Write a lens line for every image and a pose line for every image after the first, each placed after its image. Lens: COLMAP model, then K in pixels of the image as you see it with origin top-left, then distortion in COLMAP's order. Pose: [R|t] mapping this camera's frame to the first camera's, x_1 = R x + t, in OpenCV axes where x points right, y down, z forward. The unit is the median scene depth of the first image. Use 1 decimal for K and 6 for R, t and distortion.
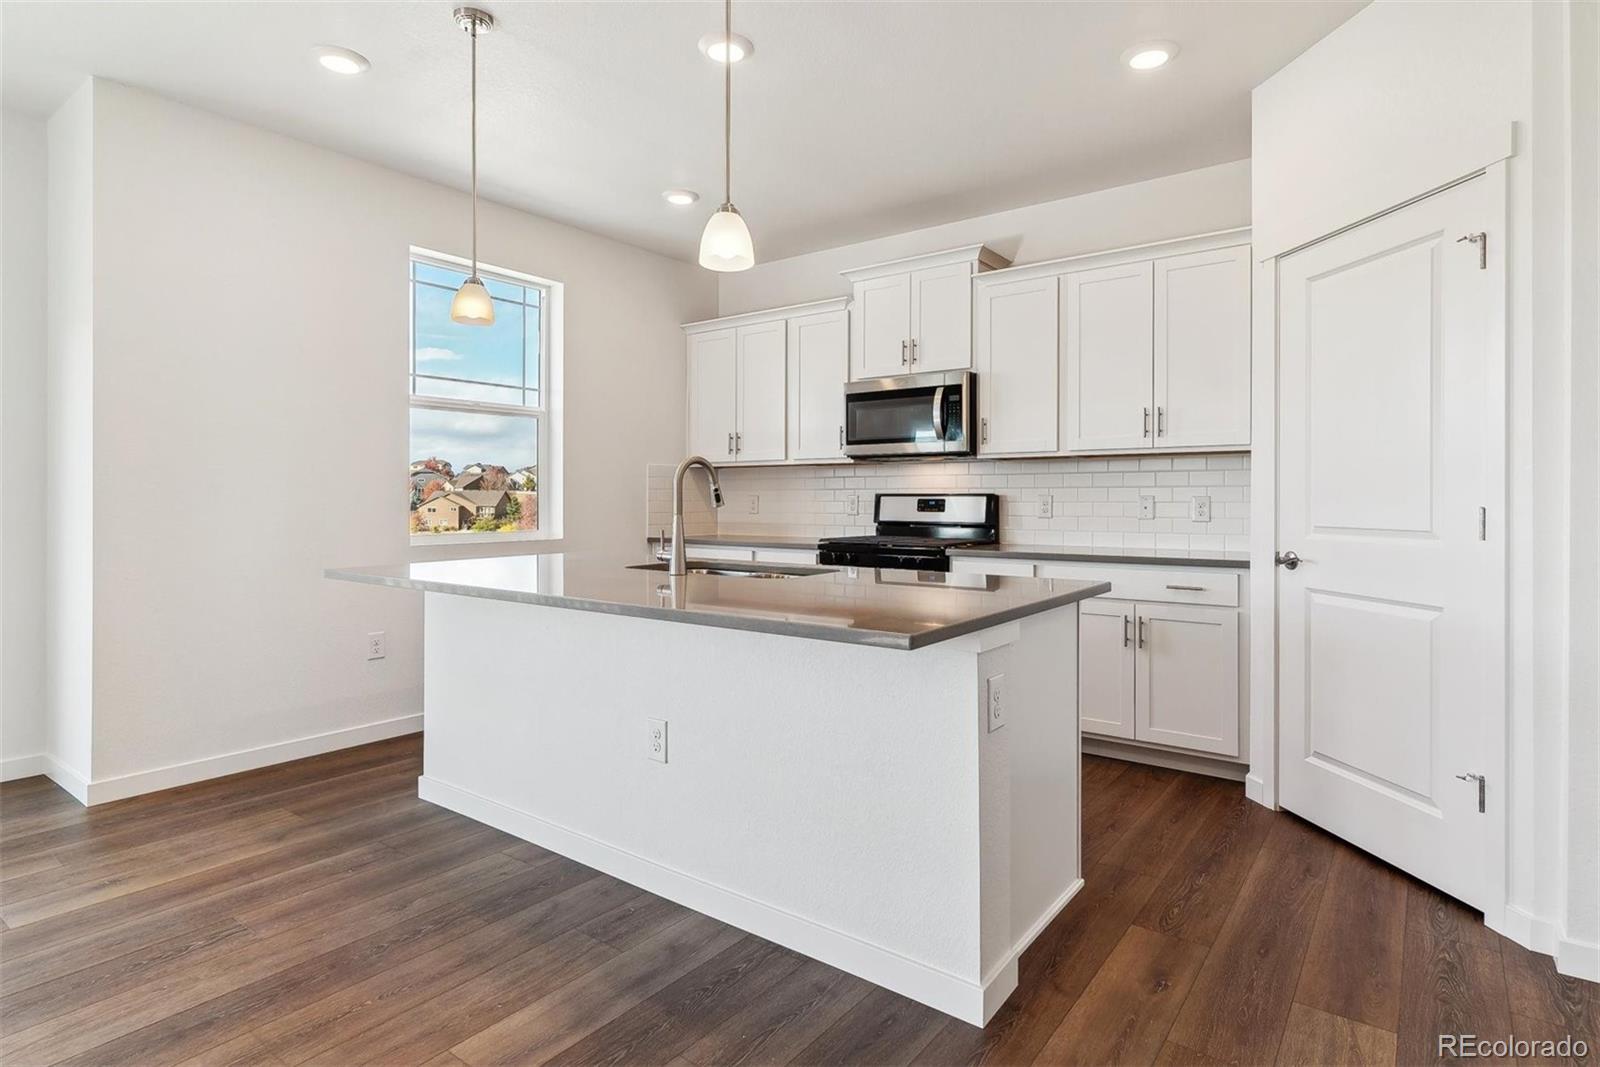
lens RADIAL K [[840.7, 0, 830.5], [0, 840.7, 498.0], [0, 0, 1]] dist [0.000936, -0.000051]
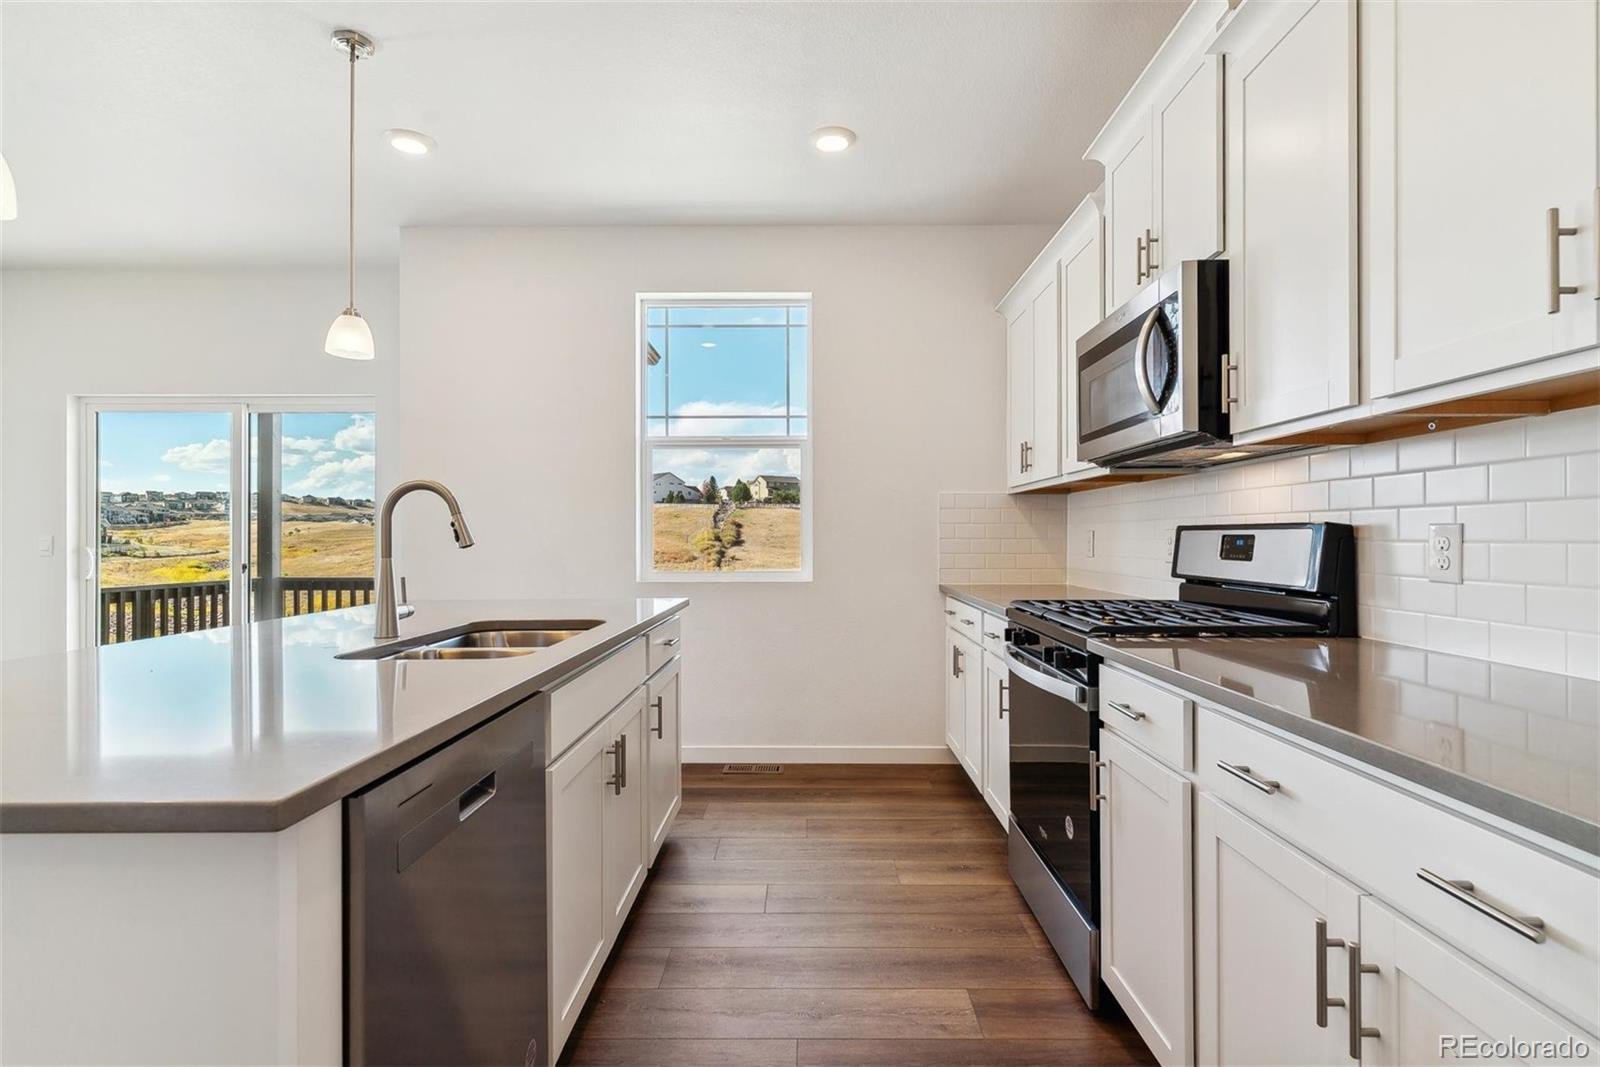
lens RADIAL K [[805.0, 0, 800.0], [0, 805.0, 533.5], [0, 0, 1]] dist [-0.001811, -0.000347]
pose [[0.580556, -0.006103, -0.814198, 0.381033], [0.004930, 0.999980, -0.003981, 0.000916], [0.814206, -0.001703, 0.580574, 0.530827]]
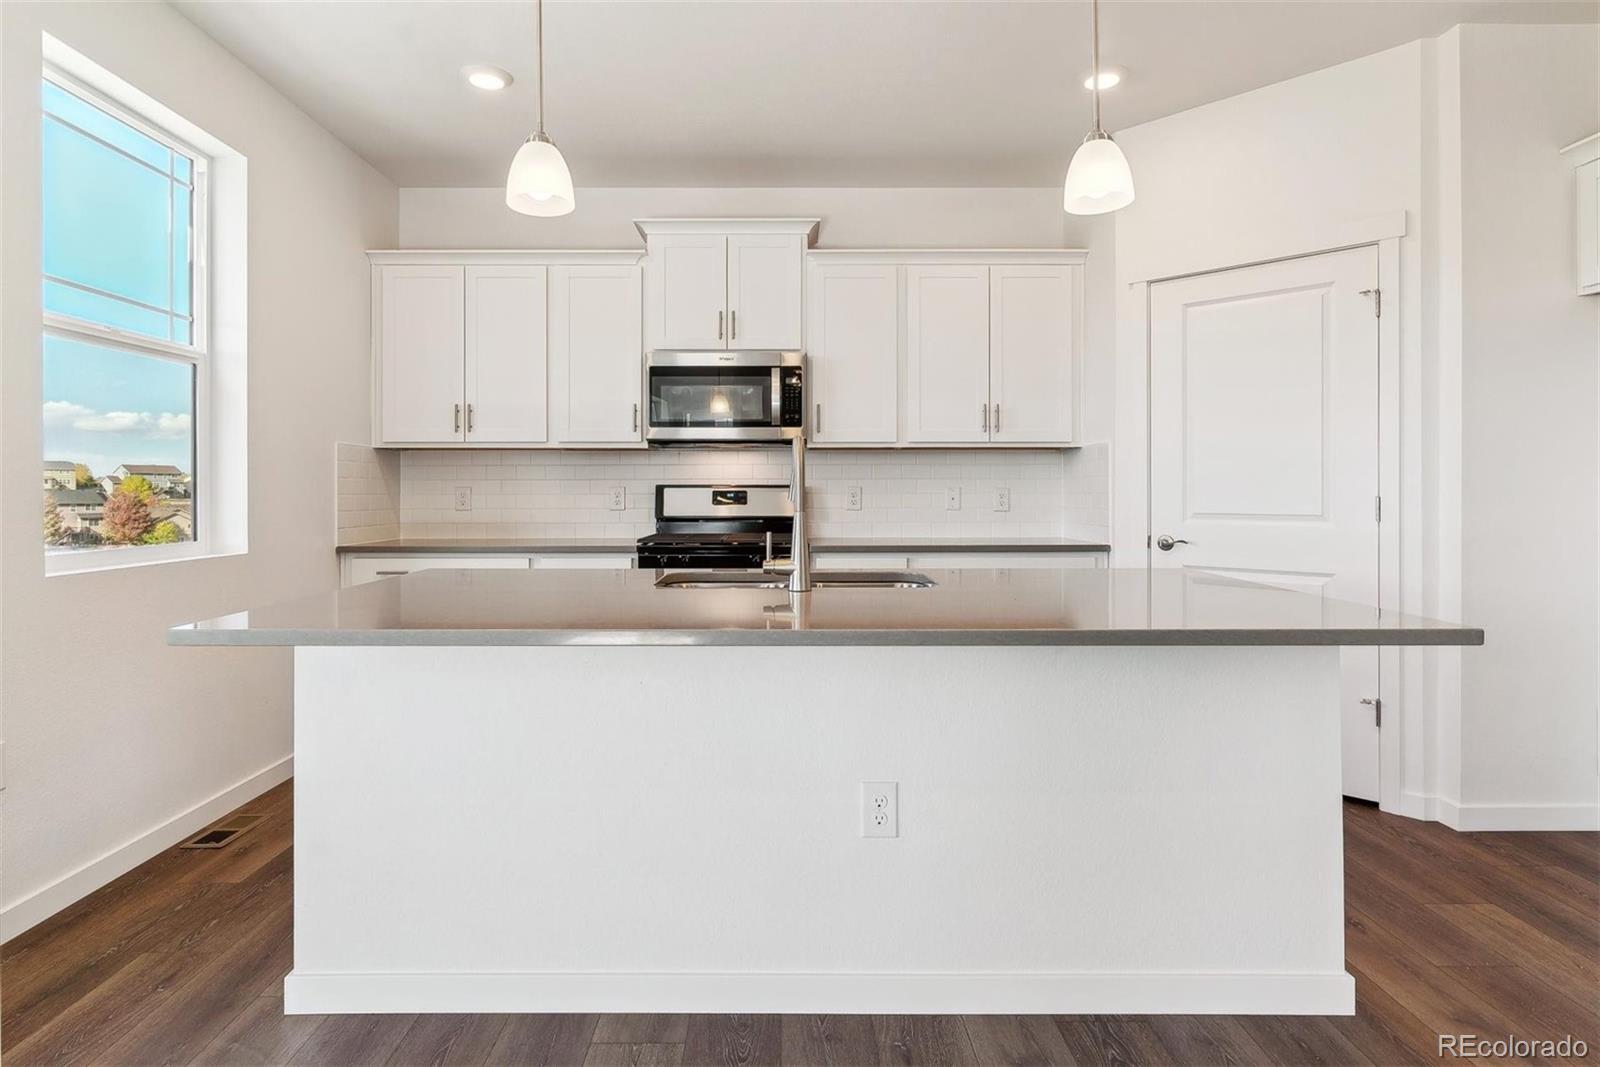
lens RADIAL K [[861.9, 0, 795.6], [0, 861.9, 491.2], [0, 0, 1]] dist [0.000835, 0.000318]
pose [[0.807143, -0.001790, 0.590353, -0.387701], [0.000675, 0.999998, 0.002110, -0.000162], [-0.590355, -0.001305, 0.807143, 0.224886]]
